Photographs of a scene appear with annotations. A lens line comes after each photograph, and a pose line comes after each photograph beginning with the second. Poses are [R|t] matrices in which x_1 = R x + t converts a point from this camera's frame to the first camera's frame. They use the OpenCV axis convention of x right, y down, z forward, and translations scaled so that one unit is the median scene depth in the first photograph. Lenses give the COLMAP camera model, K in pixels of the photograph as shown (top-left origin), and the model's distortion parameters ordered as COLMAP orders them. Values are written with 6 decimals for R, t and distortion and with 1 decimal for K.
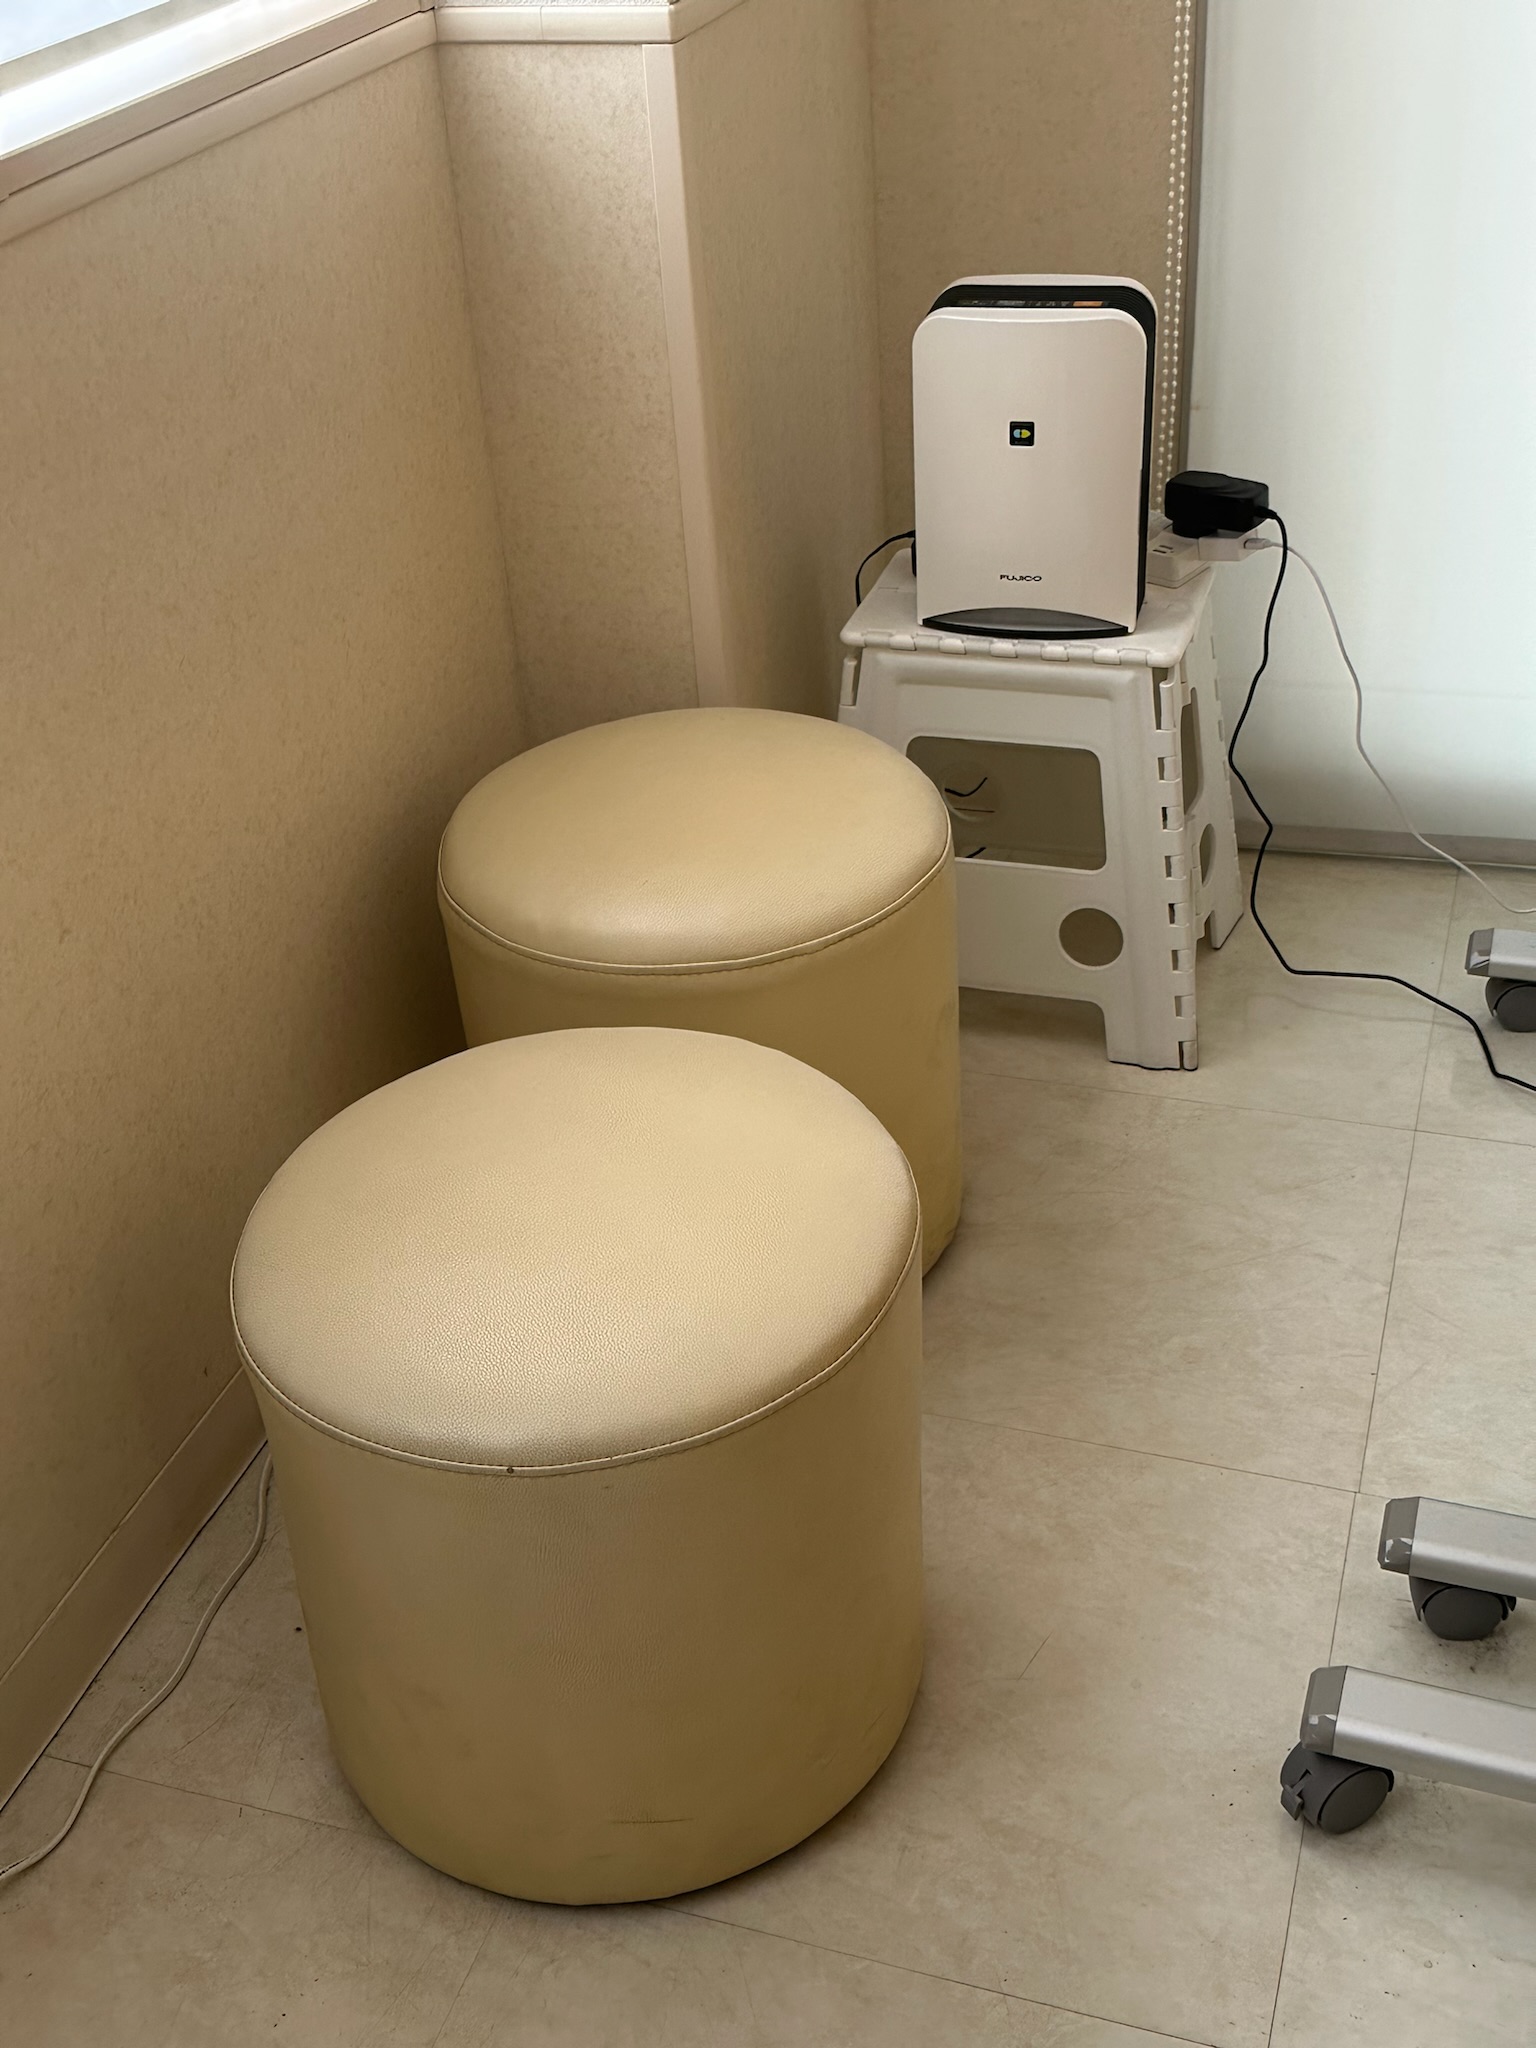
lens RADIAL K [[2308.2, 0, 806.5], [0, 2308.2, 1026.6], [0, 0, 1]] dist [0.187128, -0.453869]
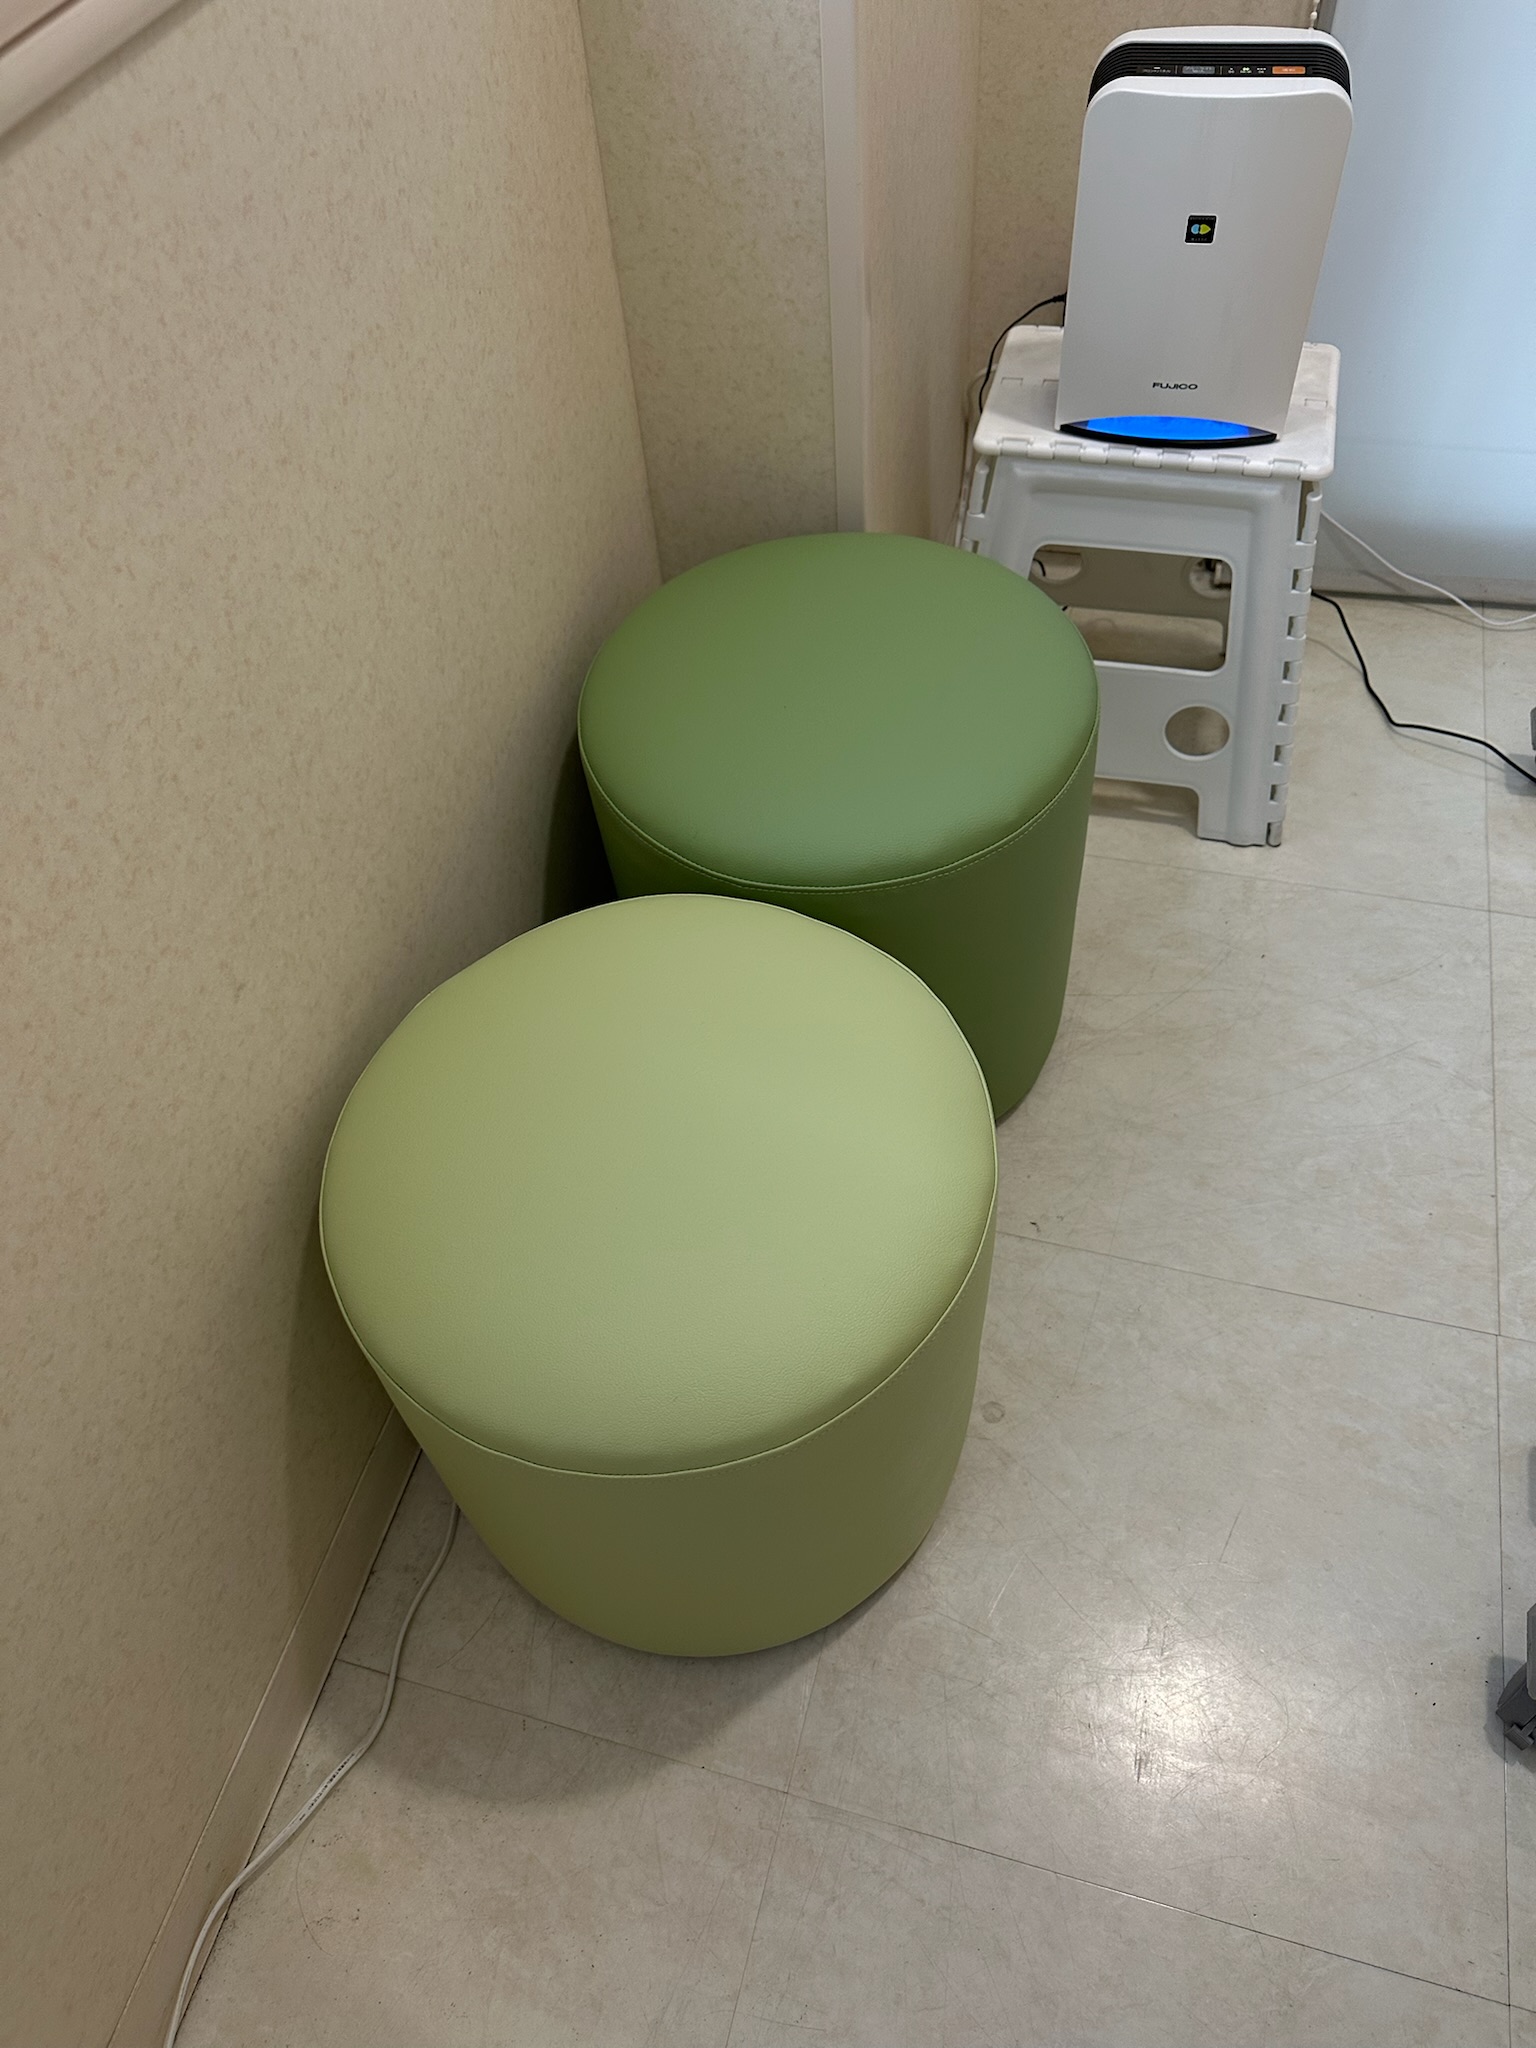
lens RADIAL K [[1467.0, 0, 768.0], [0, 1467.0, 1024.0], [0, 0, 1]] dist [0.004056, -0.020529]
pose [[0.999193, -0.038783, 0.010489, -0.100039], [0.033133, 0.943113, 0.330818, -0.164210], [-0.022722, -0.330203, 0.943636, 0.378795]]
